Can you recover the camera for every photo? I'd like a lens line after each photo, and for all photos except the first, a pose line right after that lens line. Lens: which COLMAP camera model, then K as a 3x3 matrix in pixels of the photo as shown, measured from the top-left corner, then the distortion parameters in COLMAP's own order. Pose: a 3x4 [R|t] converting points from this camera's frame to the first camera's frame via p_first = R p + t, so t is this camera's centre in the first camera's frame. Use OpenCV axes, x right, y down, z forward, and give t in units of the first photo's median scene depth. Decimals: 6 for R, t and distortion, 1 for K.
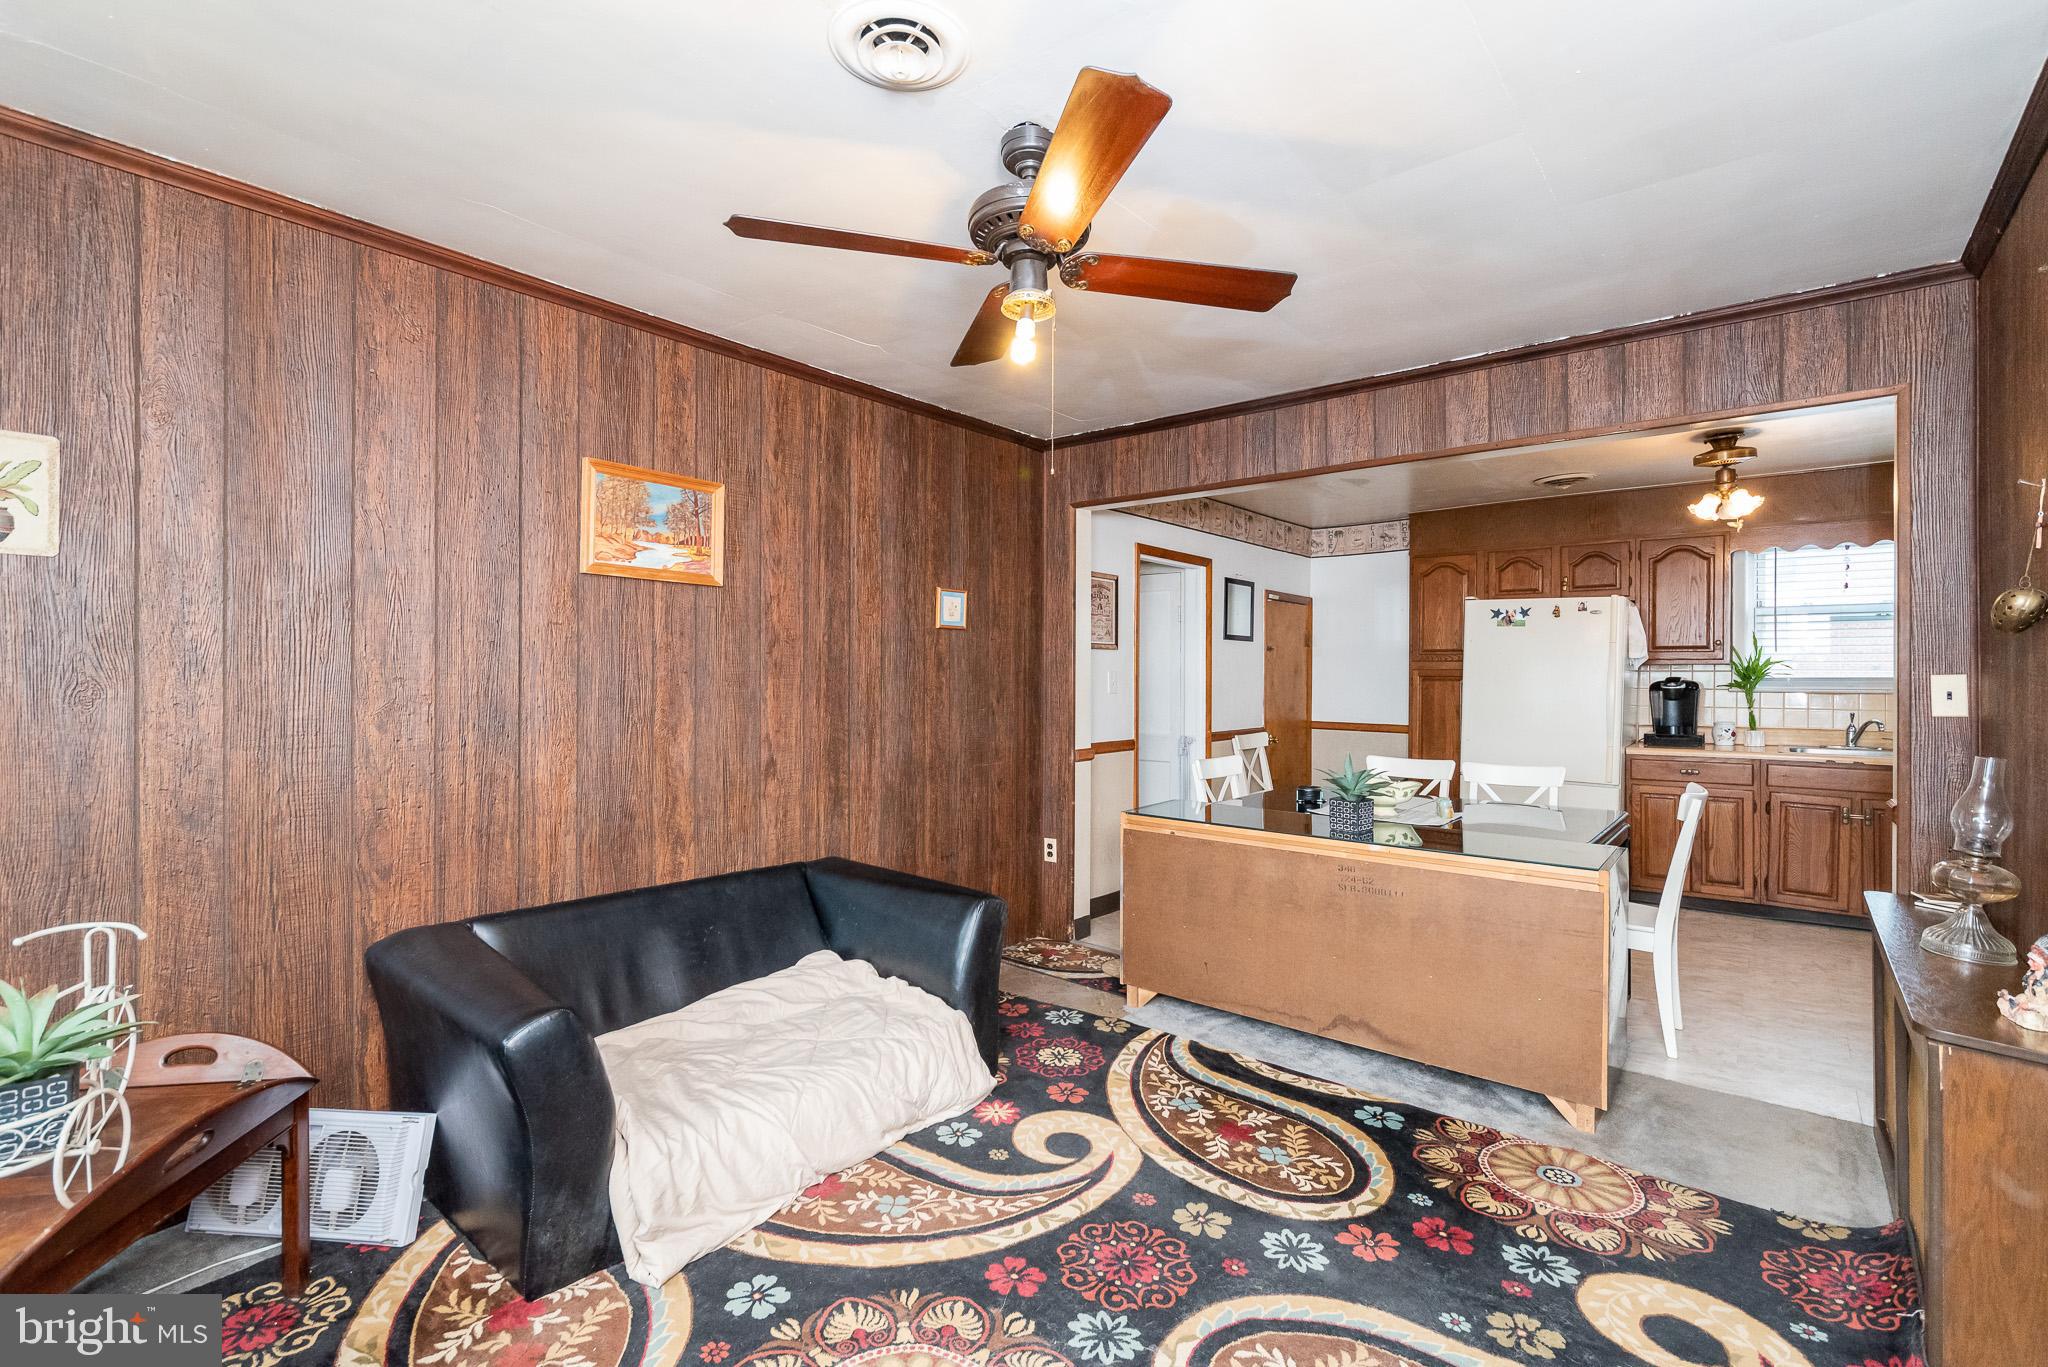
lens RADIAL K [[919.4, 0, 1037.5], [0, 919.4, 676.5], [0, 0, 1]] dist [-0.002814, -0.000455]
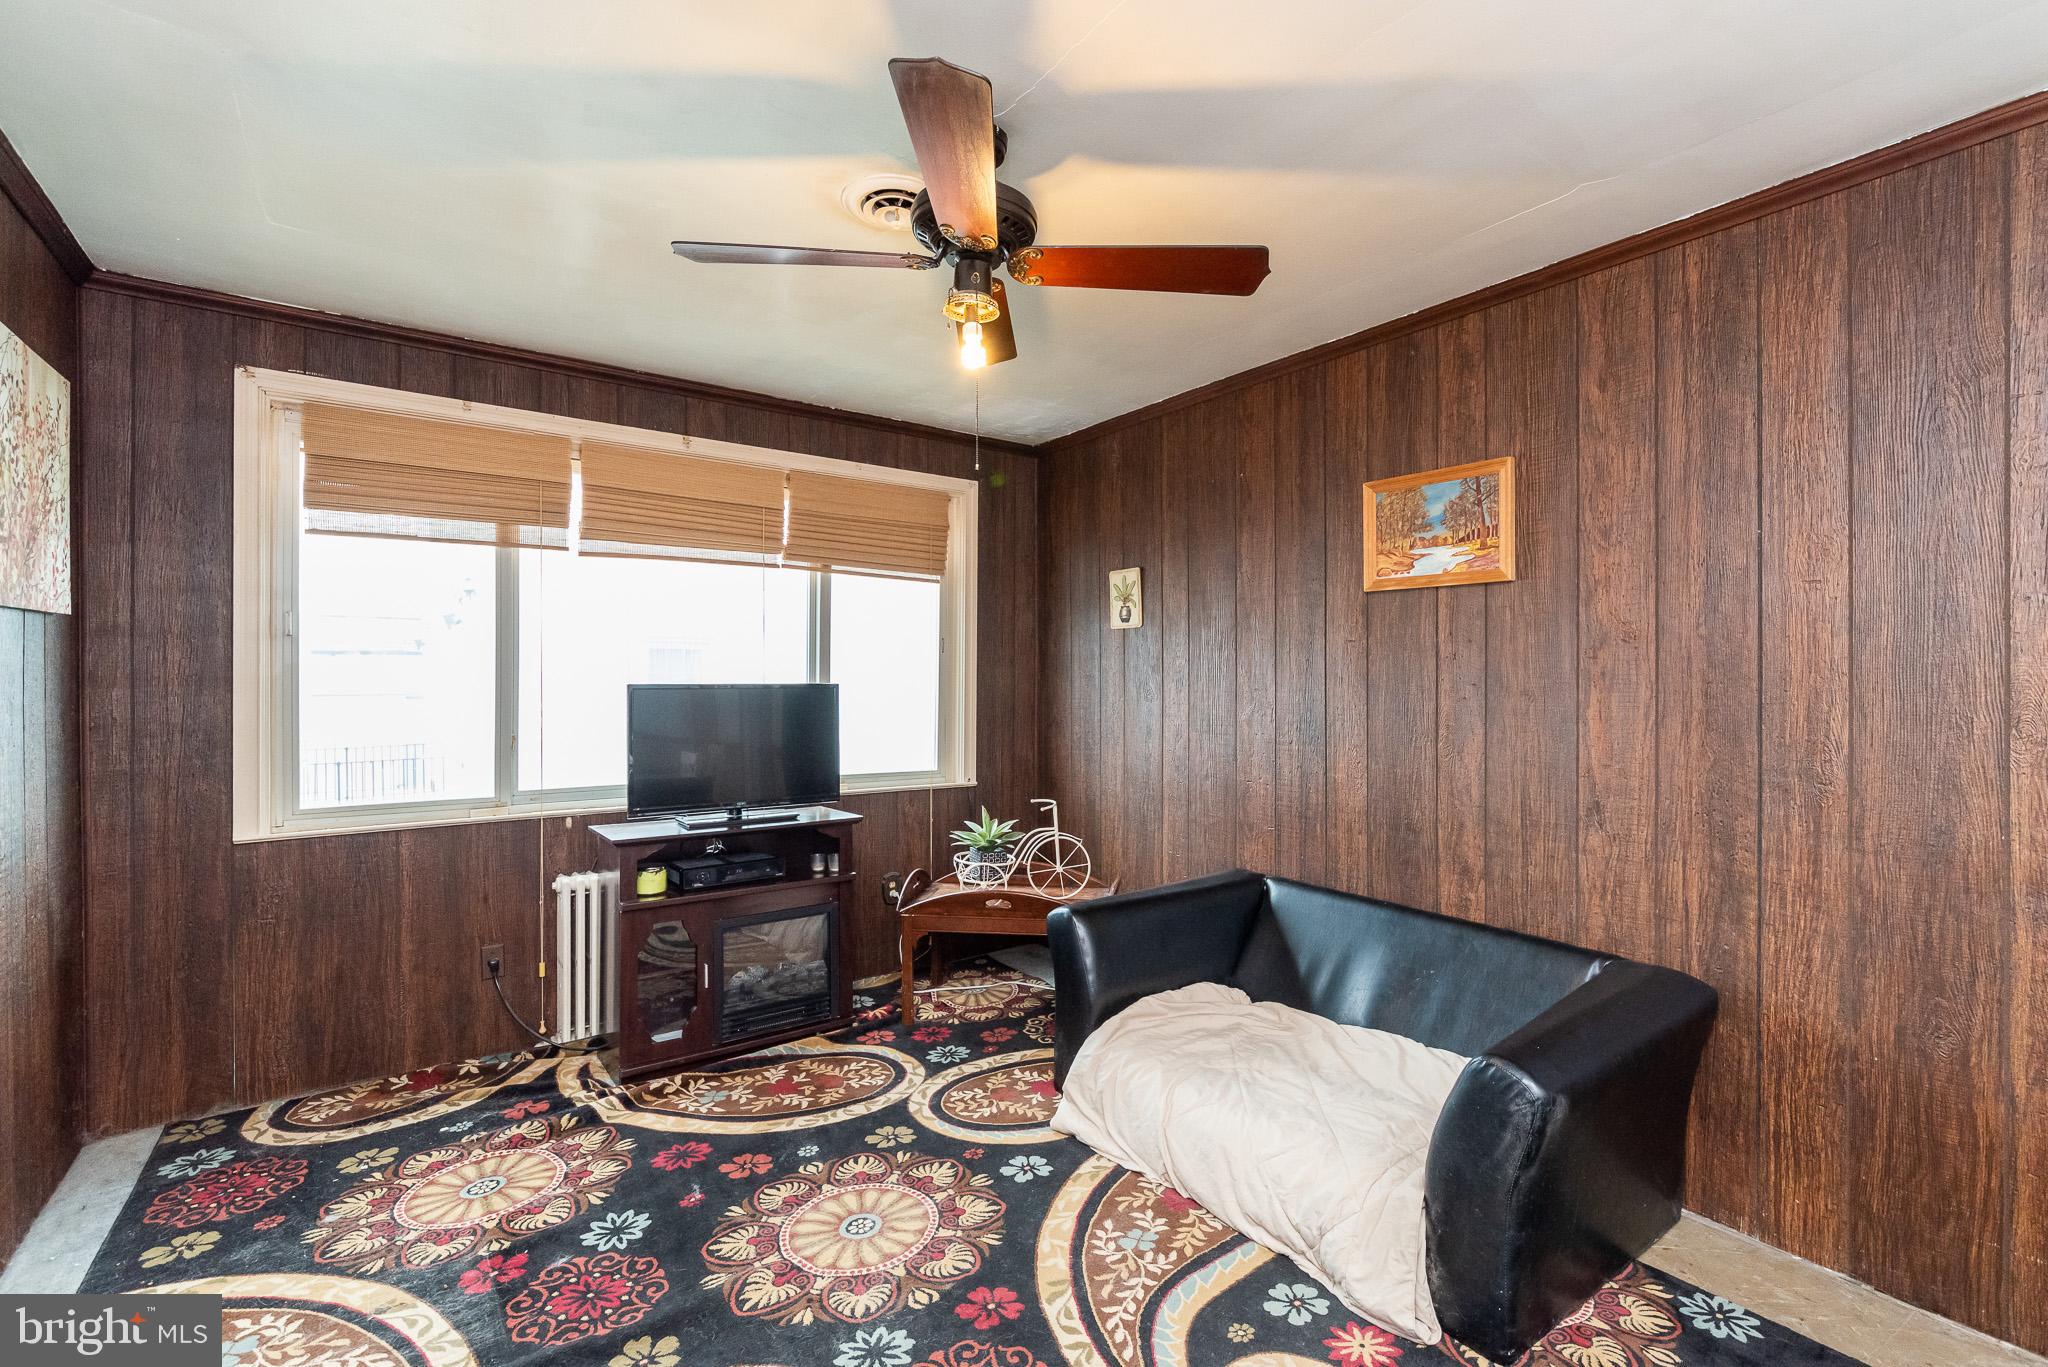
lens RADIAL K [[911.5, 0, 1050.1], [0, 911.5, 686.7], [0, 0, 1]] dist [-0.001504, -0.000518]
pose [[-0.248050, -0.001757, -0.968746, 0.660244], [-0.006577, 0.999978, -0.000130, 0.000356], [0.968725, 0.006340, -0.248056, 0.959892]]
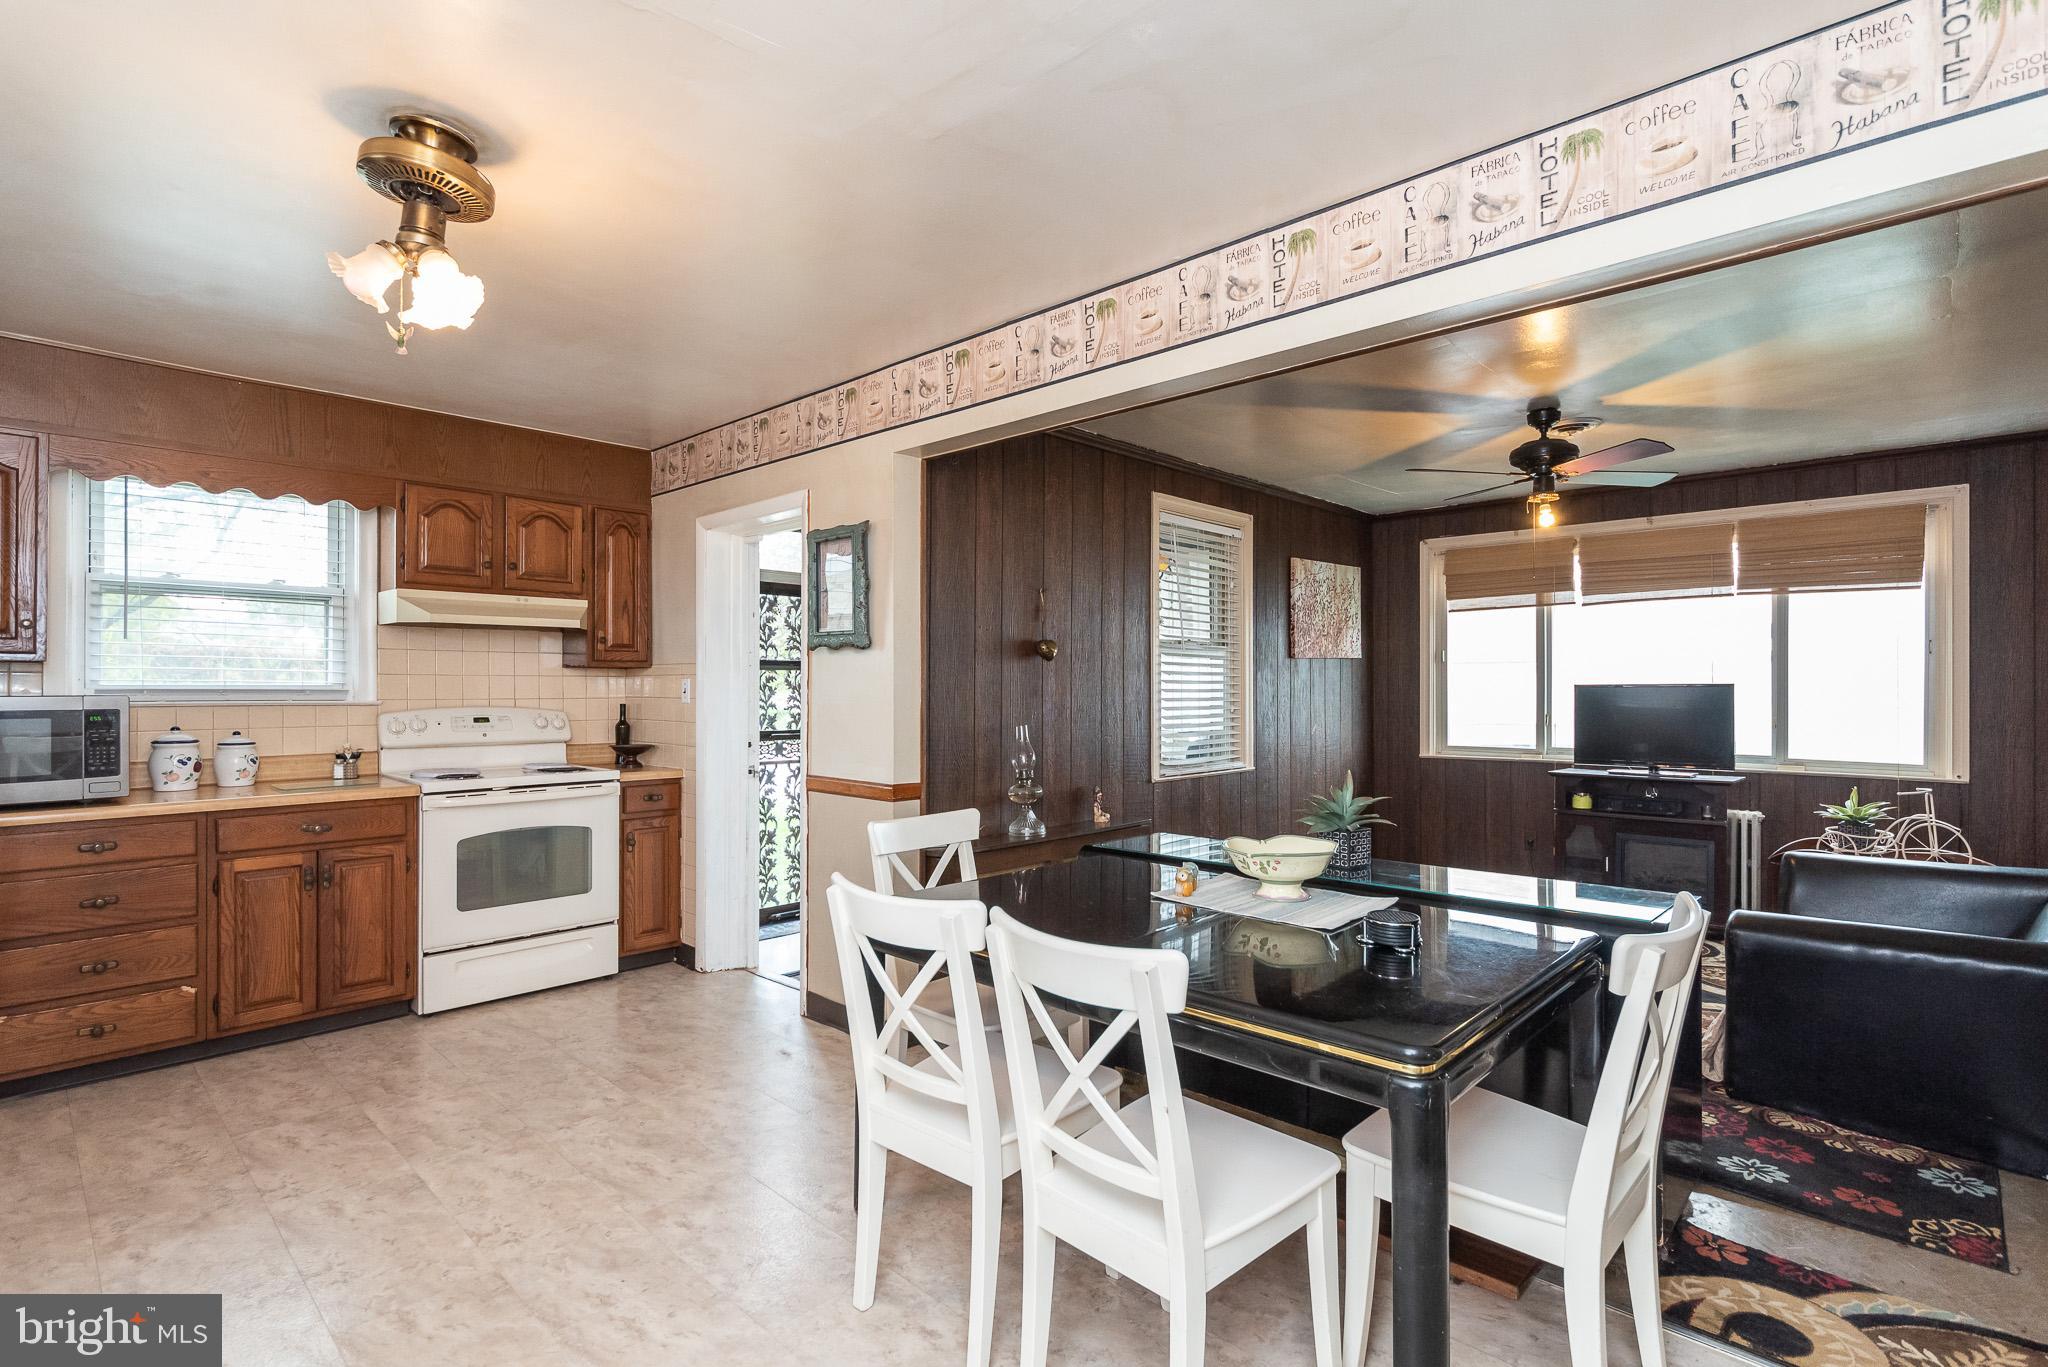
lens RADIAL K [[979.1, 0, 1029.3], [0, 979.1, 684.2], [0, 0, 1]] dist [-0.001437, 0.000505]
pose [[-0.997129, -0.004245, 0.075603, 0.679363], [-0.004166, 0.999991, 0.001200, 0.002736], [-0.075608, 0.000881, -0.997137, 2.316436]]
